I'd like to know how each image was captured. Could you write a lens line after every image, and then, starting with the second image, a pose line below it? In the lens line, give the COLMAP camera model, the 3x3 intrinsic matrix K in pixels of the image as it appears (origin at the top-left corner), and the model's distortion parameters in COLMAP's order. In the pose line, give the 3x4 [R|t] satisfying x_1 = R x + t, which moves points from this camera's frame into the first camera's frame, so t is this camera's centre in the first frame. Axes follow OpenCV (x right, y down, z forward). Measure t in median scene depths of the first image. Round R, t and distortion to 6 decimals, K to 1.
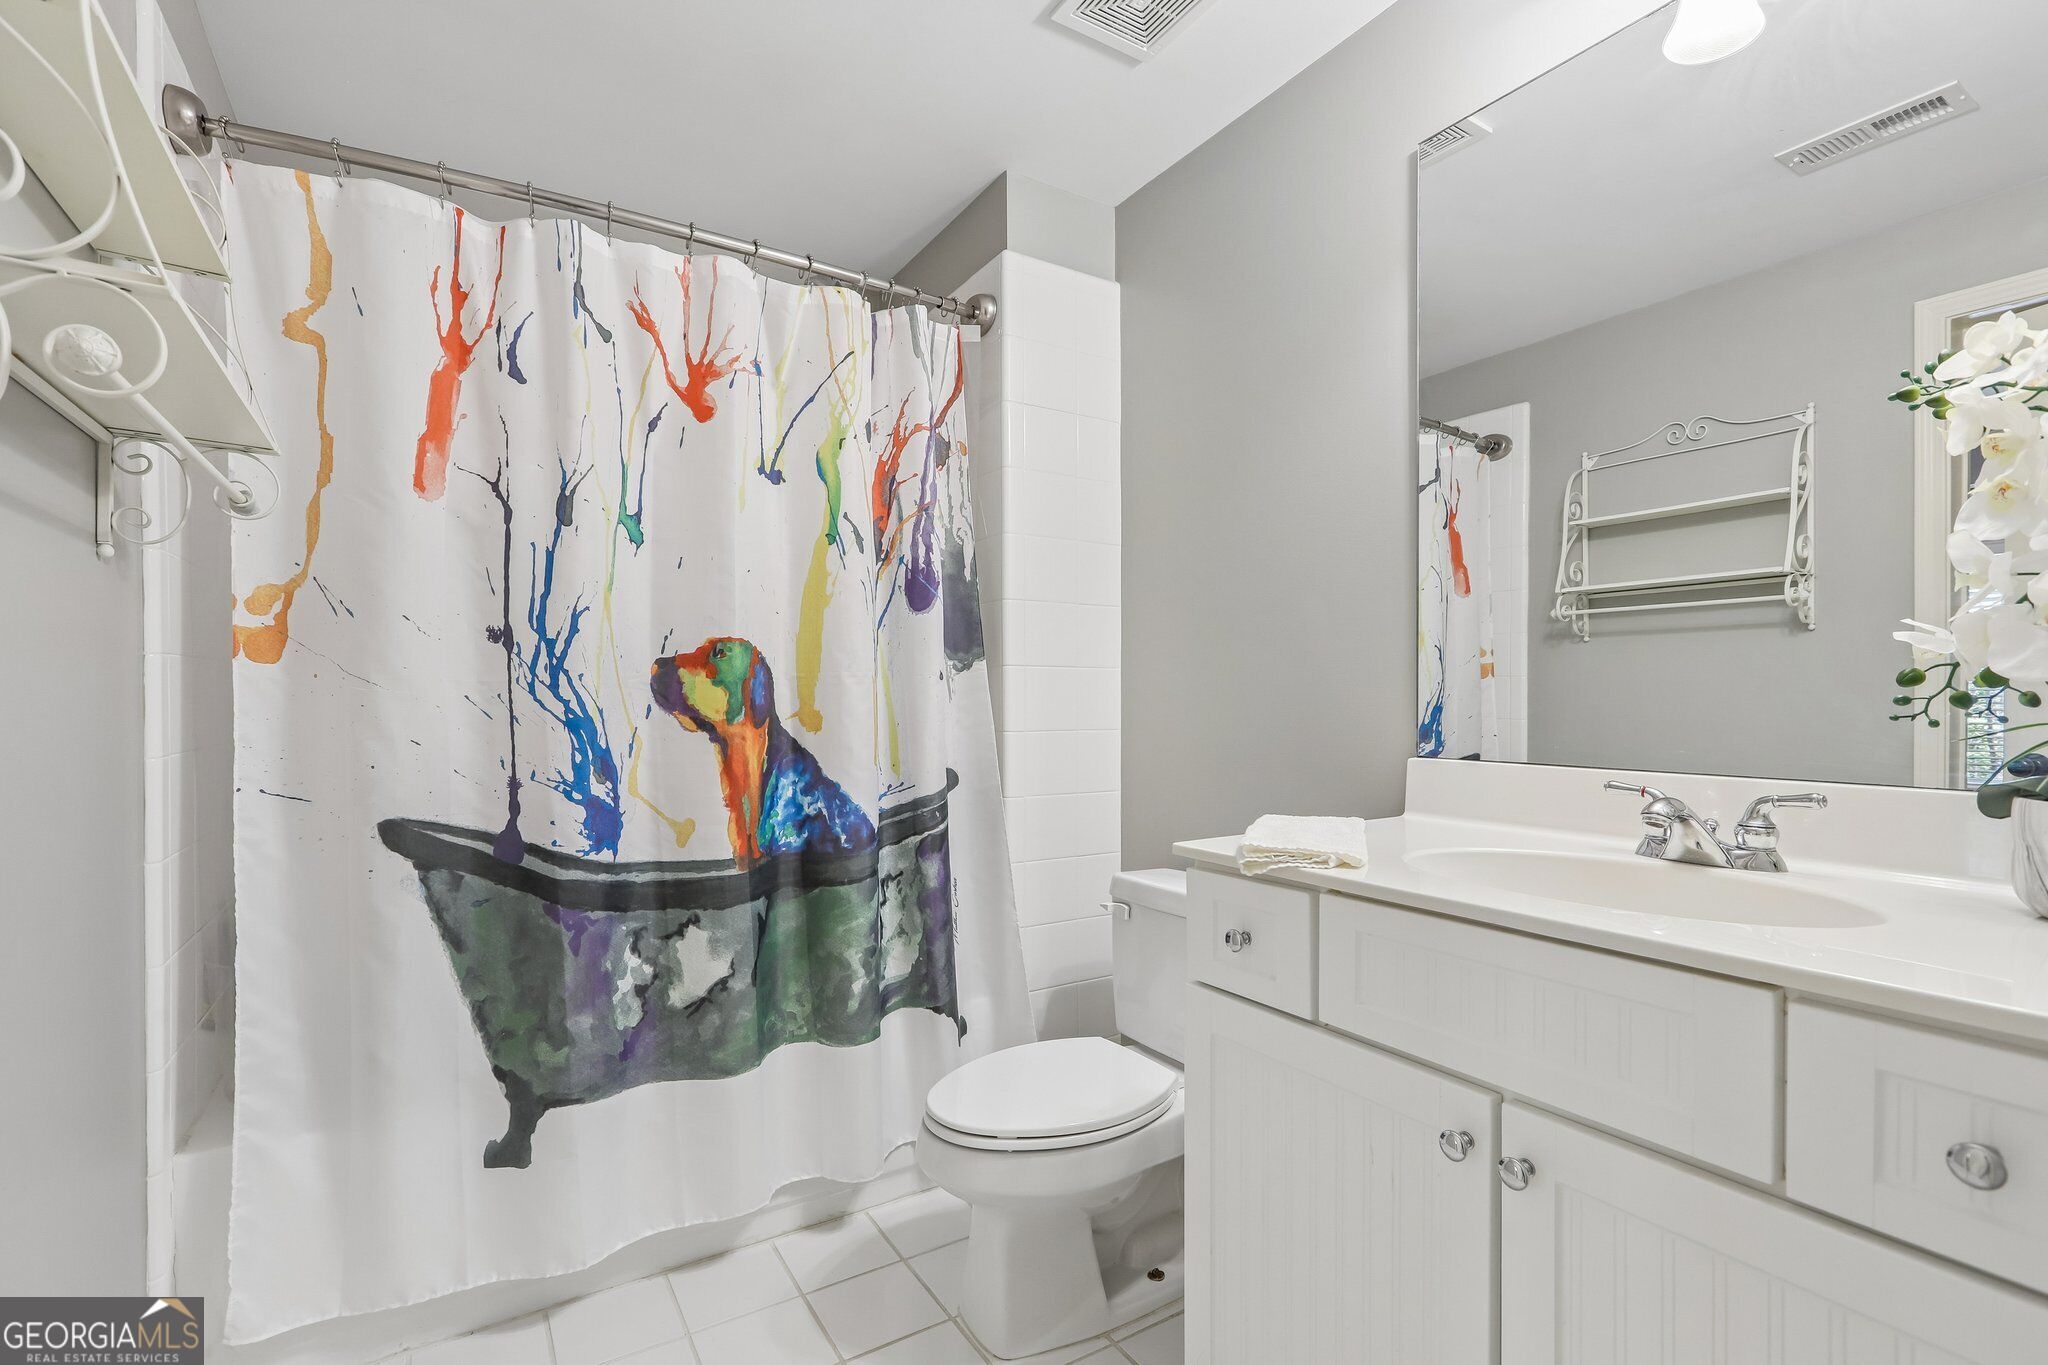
lens RADIAL K [[924.1, 0, 1002.2], [0, 924.1, 697.1], [0, 0, 1]] dist [-0.005919, 0.003146]
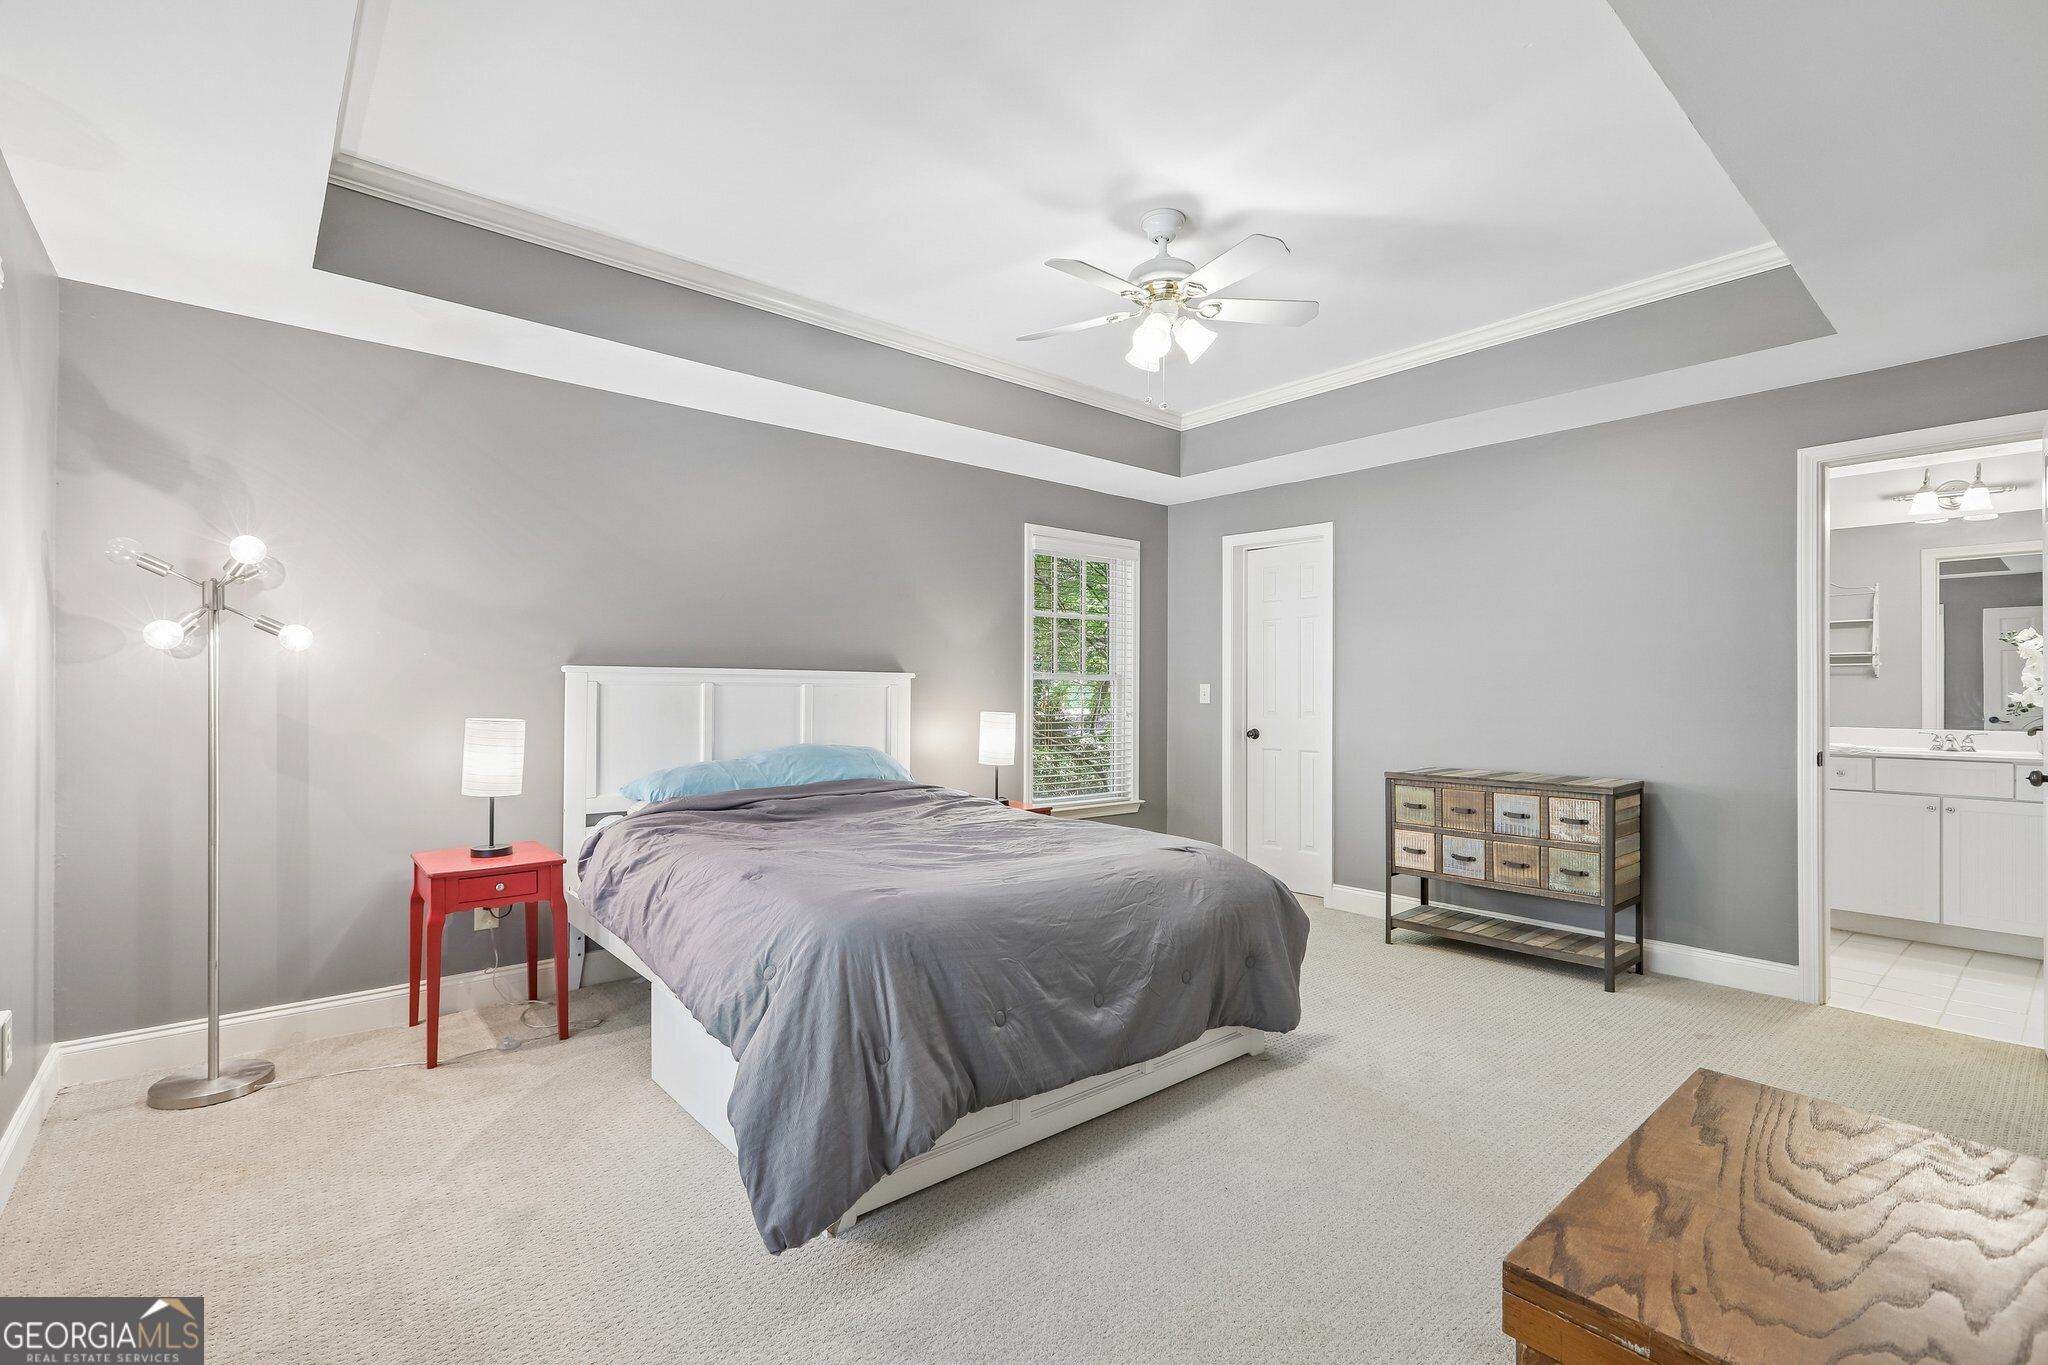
lens RADIAL K [[924.1, 0, 1005.6], [0, 924.1, 681.6], [0, 0, 1]] dist [-0.005919, 0.003146]
pose [[0.989549, 0.008858, 0.143925, -2.476325], [-0.007451, 0.999919, -0.010310, -0.029376], [-0.144005, 0.009130, 0.989535, -1.501590]]
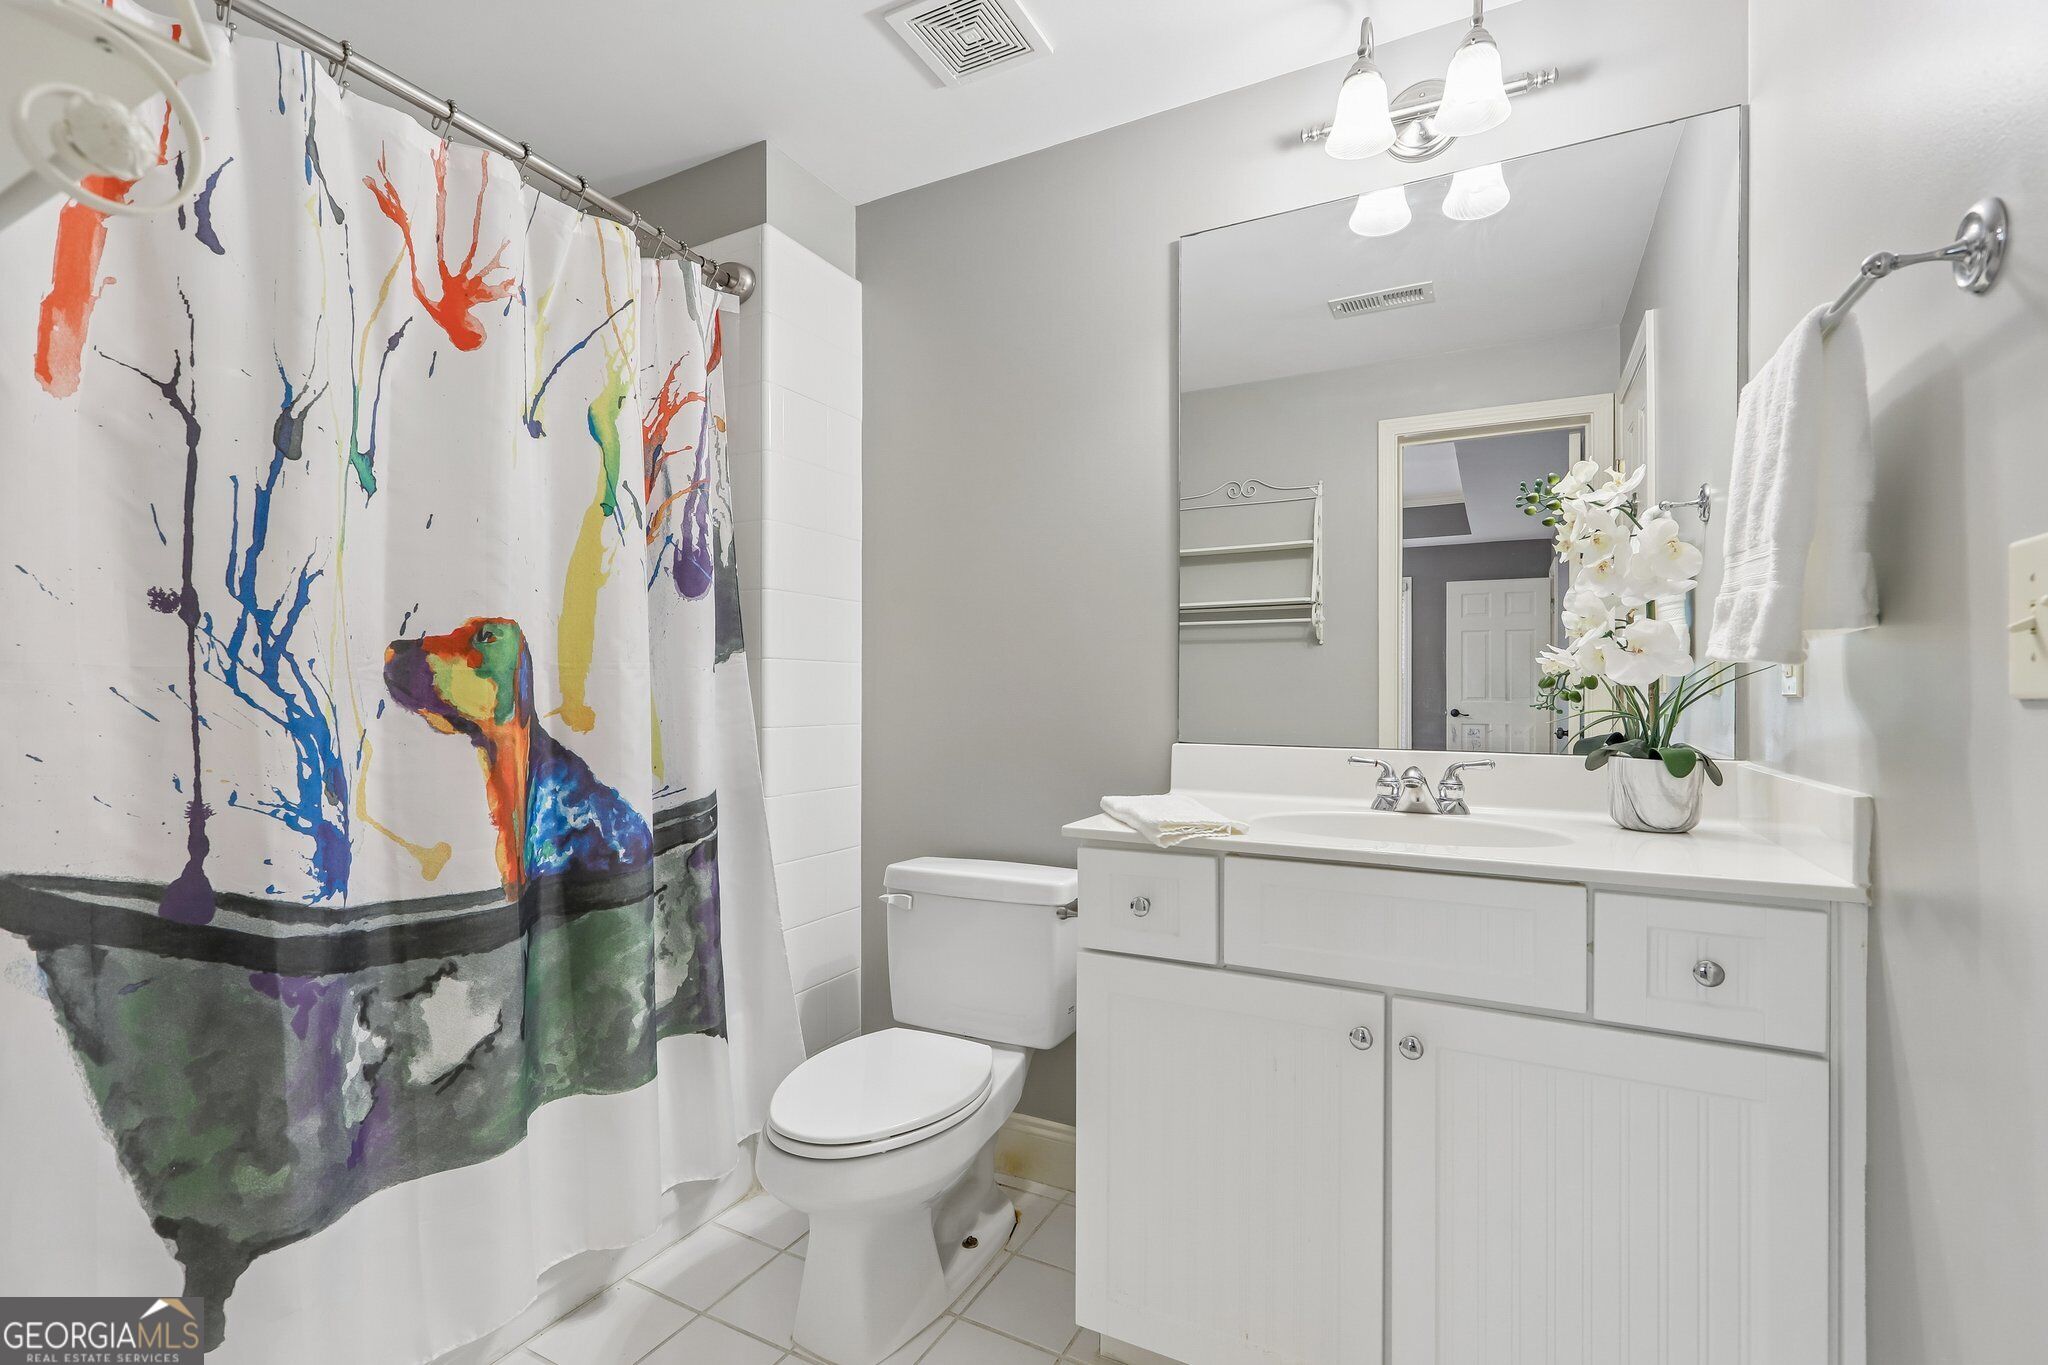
lens RADIAL K [[924.1, 0, 1012.2], [0, 924.1, 682.4], [0, 0, 1]] dist [-0.005919, 0.003146]
pose [[0.863049, 0.008505, 0.505048, -0.318727], [-0.003901, 0.999941, -0.010174, -0.000780], [-0.505104, 0.006810, 0.863031, 0.063869]]
